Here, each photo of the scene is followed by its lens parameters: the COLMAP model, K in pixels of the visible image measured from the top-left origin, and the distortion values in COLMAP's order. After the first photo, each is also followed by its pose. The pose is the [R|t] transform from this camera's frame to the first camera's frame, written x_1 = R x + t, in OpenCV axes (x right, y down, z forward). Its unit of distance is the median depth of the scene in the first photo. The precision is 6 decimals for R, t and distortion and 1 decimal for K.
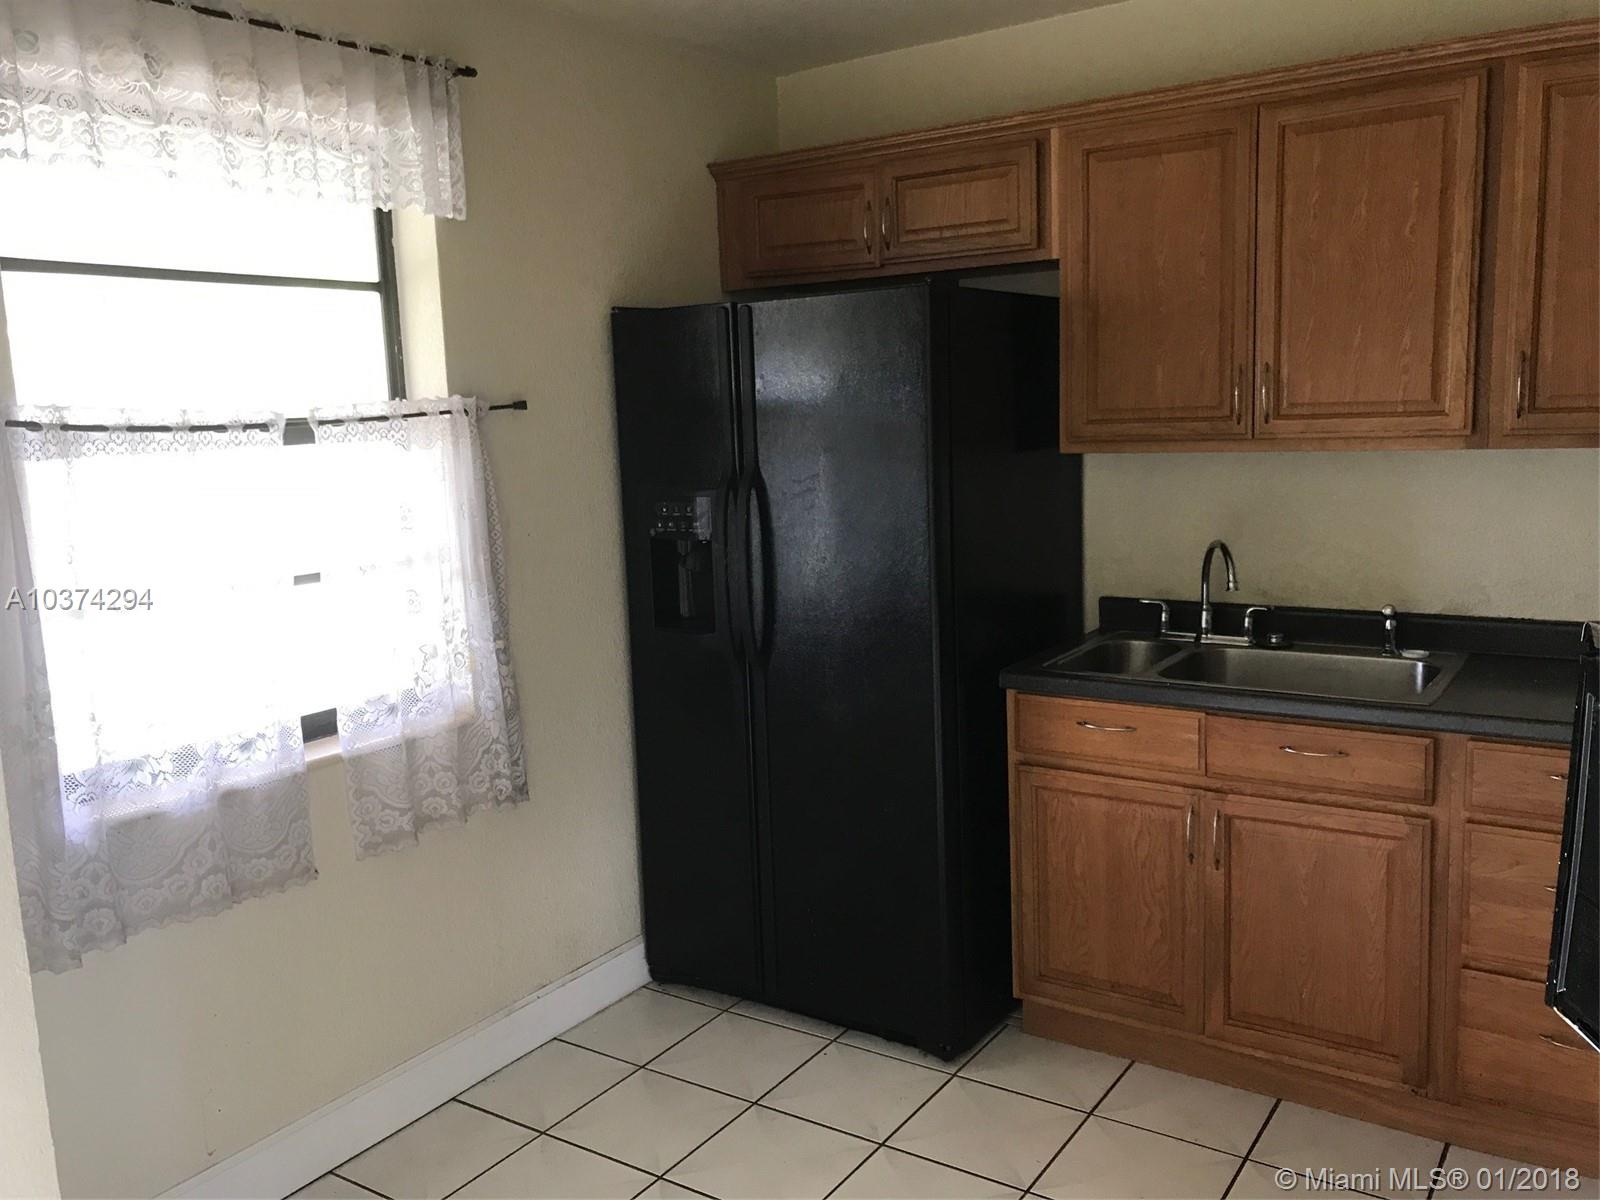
lens RADIAL K [[1348.2, 0, 797.9], [0, 1348.2, 593.4], [0, 0, 1]] dist [0.075617, -0.090455]
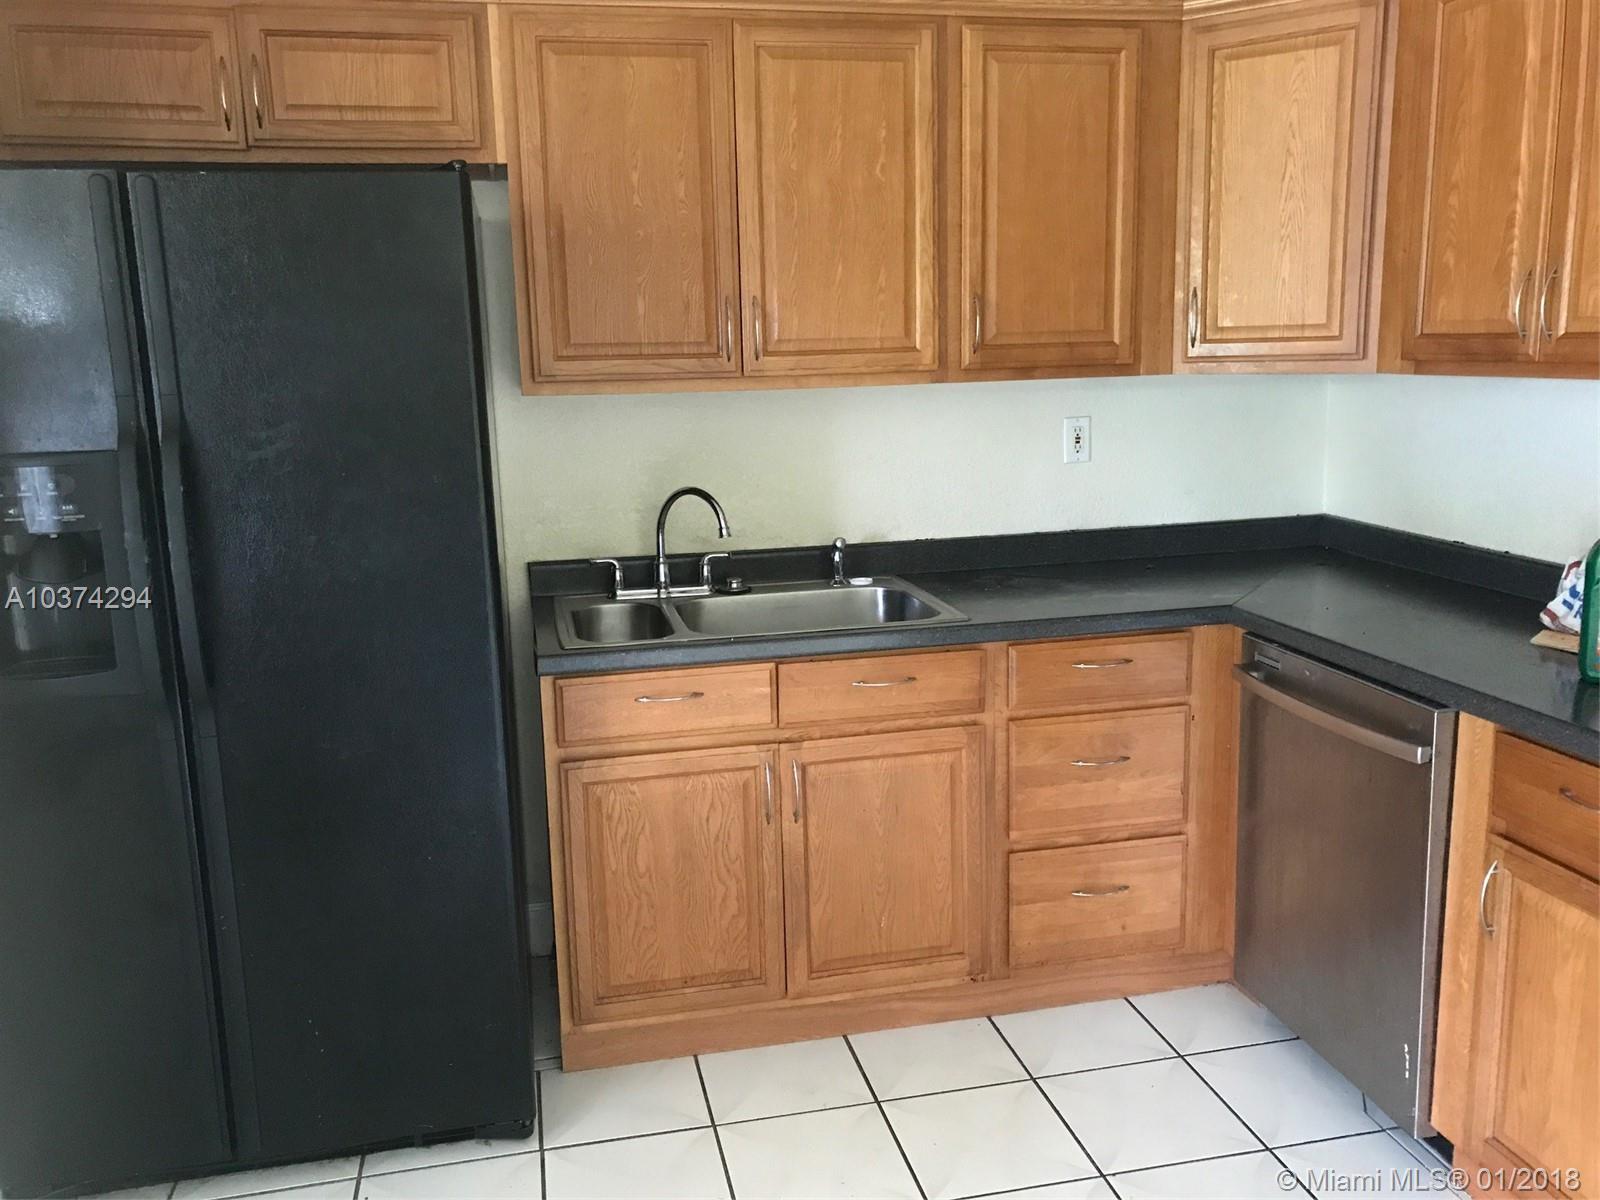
lens RADIAL K [[1348.2, 0, 797.9], [0, 1348.2, 593.4], [0, 0, 1]] dist [0.075617, -0.090455]
pose [[0.695581, -0.113796, 0.709378, -0.337247], [0.103999, 0.992925, 0.057306, -0.012053], [-0.710880, 0.033914, 0.702495, 0.309832]]
